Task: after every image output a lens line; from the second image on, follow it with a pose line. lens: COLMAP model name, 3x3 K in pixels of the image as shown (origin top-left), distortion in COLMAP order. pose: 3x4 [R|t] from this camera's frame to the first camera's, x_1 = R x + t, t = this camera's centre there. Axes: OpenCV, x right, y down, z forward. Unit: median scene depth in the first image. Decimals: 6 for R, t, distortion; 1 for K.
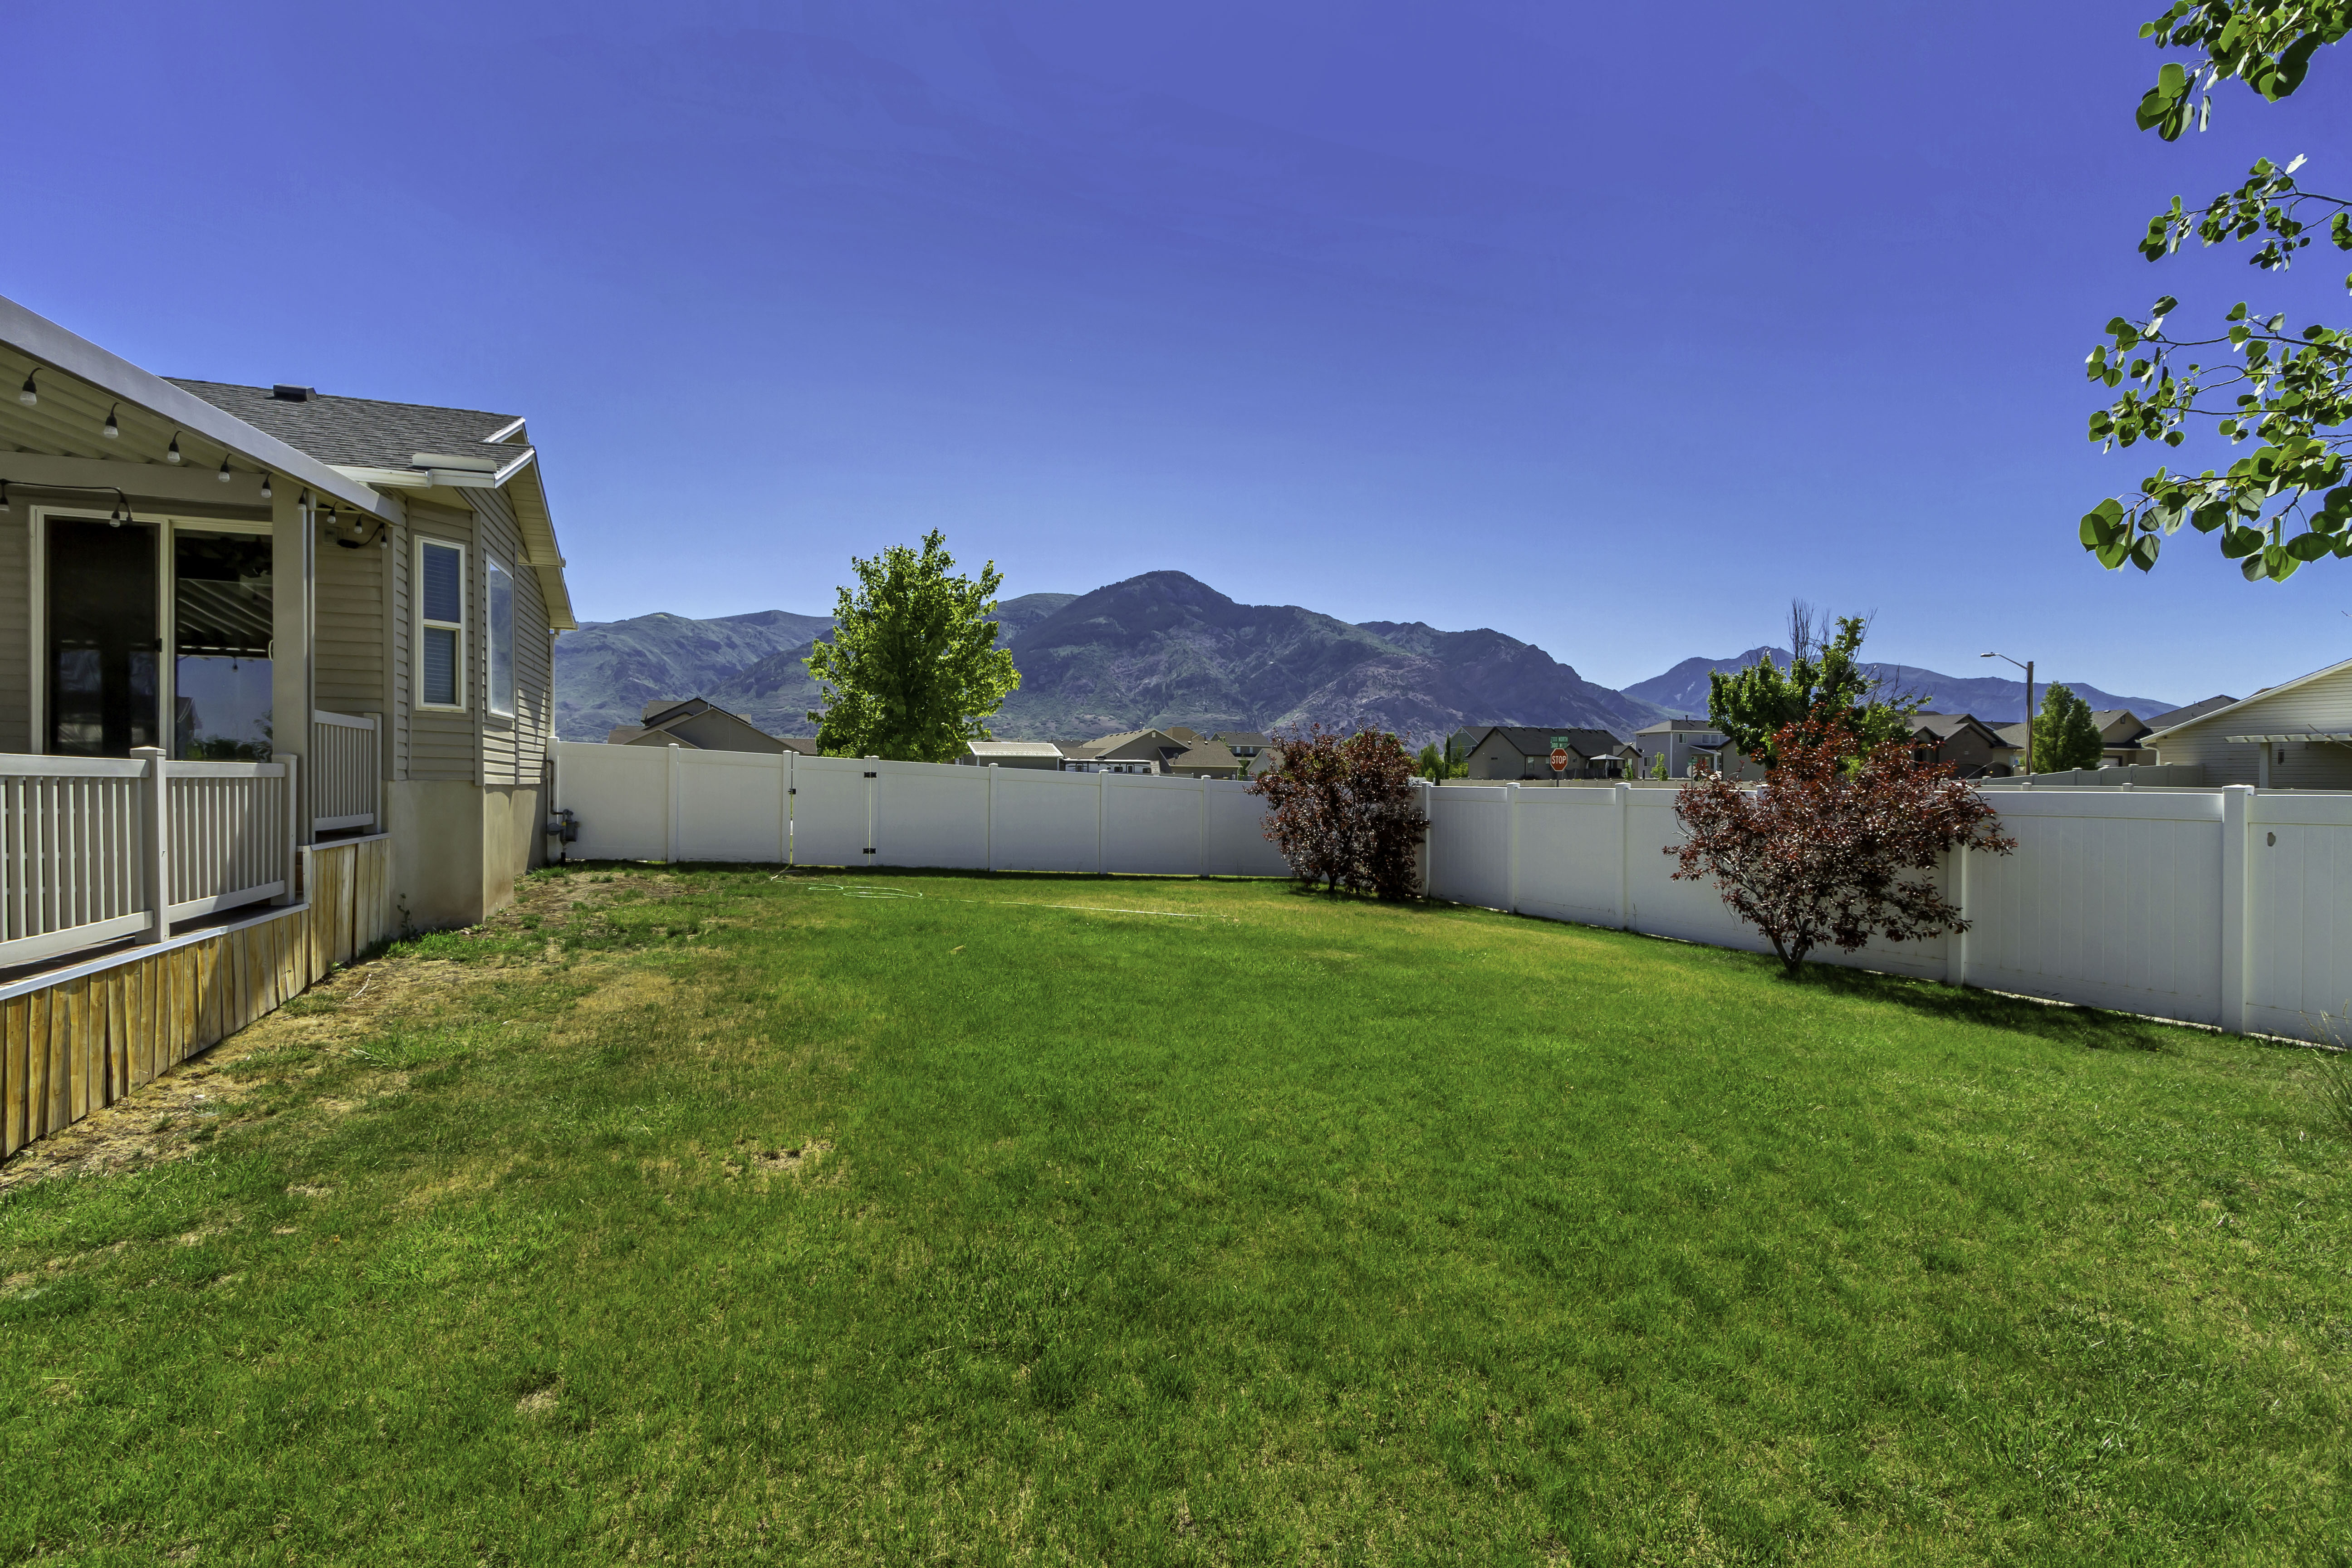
lens RADIAL K [[1093.5, 0, 1171.3], [0, 1093.5, 787.6], [0, 0, 1]] dist [0.016455, -0.004926]
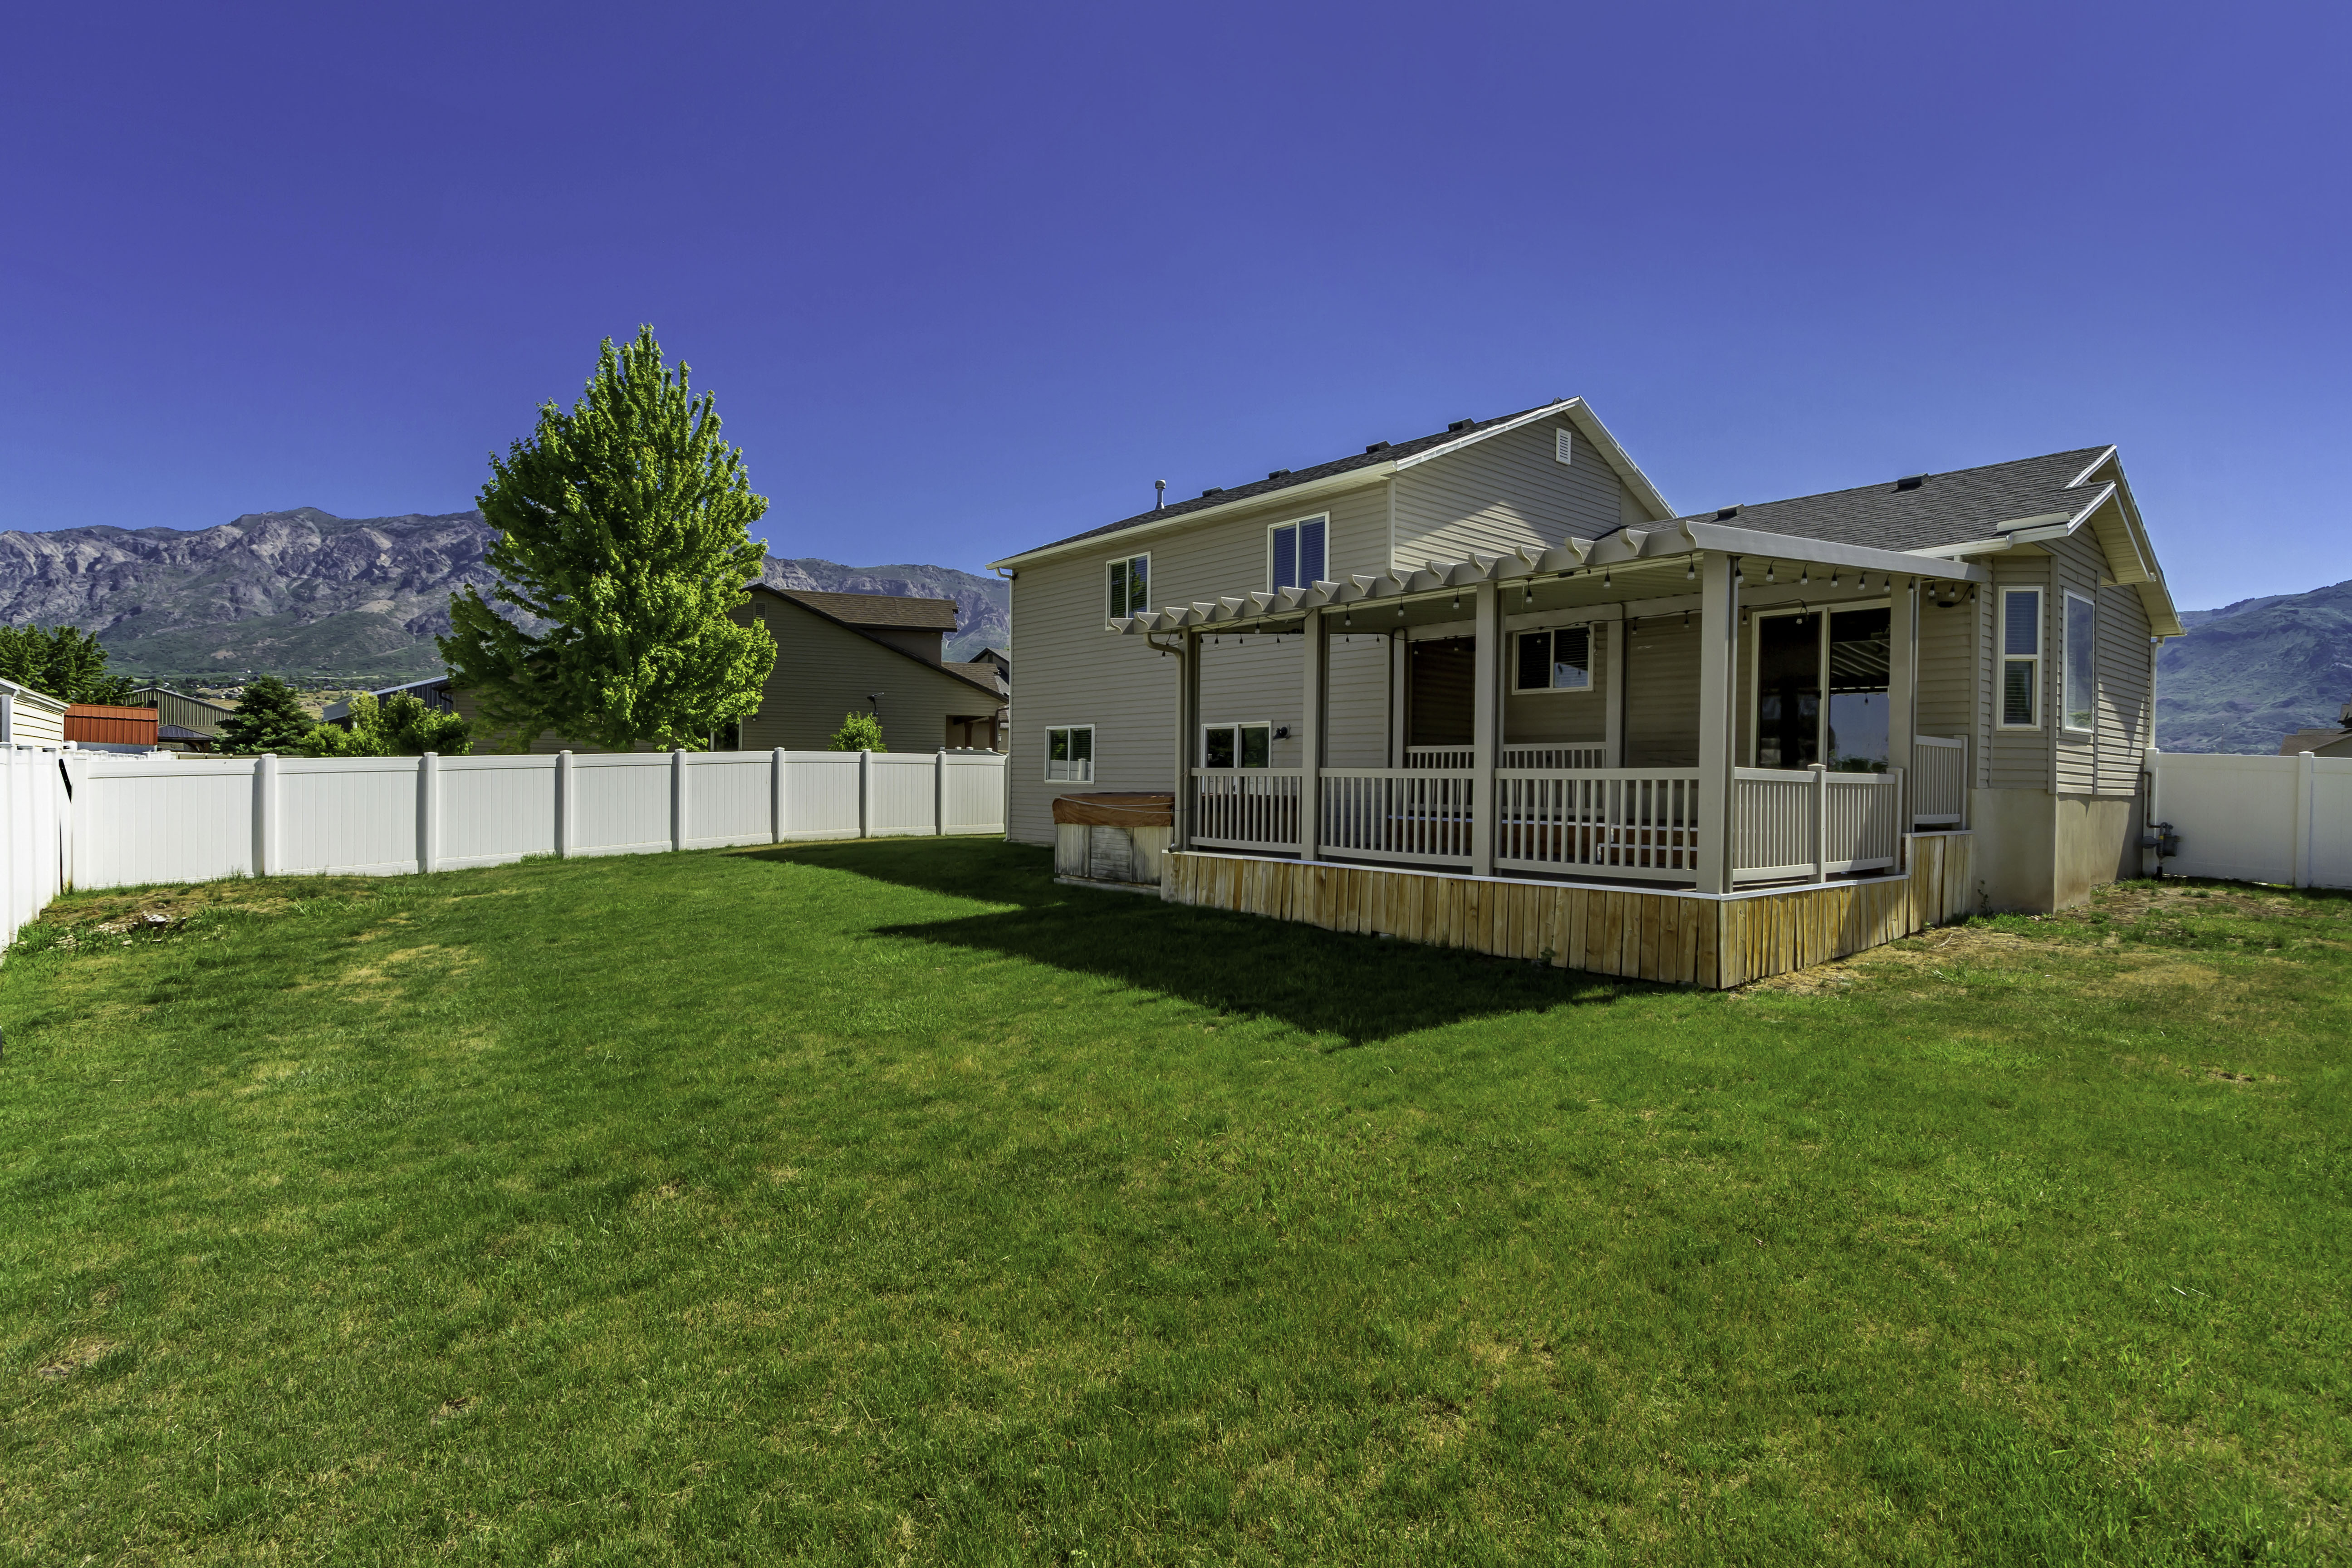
lens RADIAL K [[1146.8, 0, 1170.6], [0, 1146.8, 793.4], [0, 0, 1]] dist [0.006246, -0.002648]
pose [[0.316723, 0.007930, -0.948485, 0.241051], [-0.016875, 0.999854, 0.002725, 0.011289], [0.948368, 0.015142, 0.316811, -0.279344]]
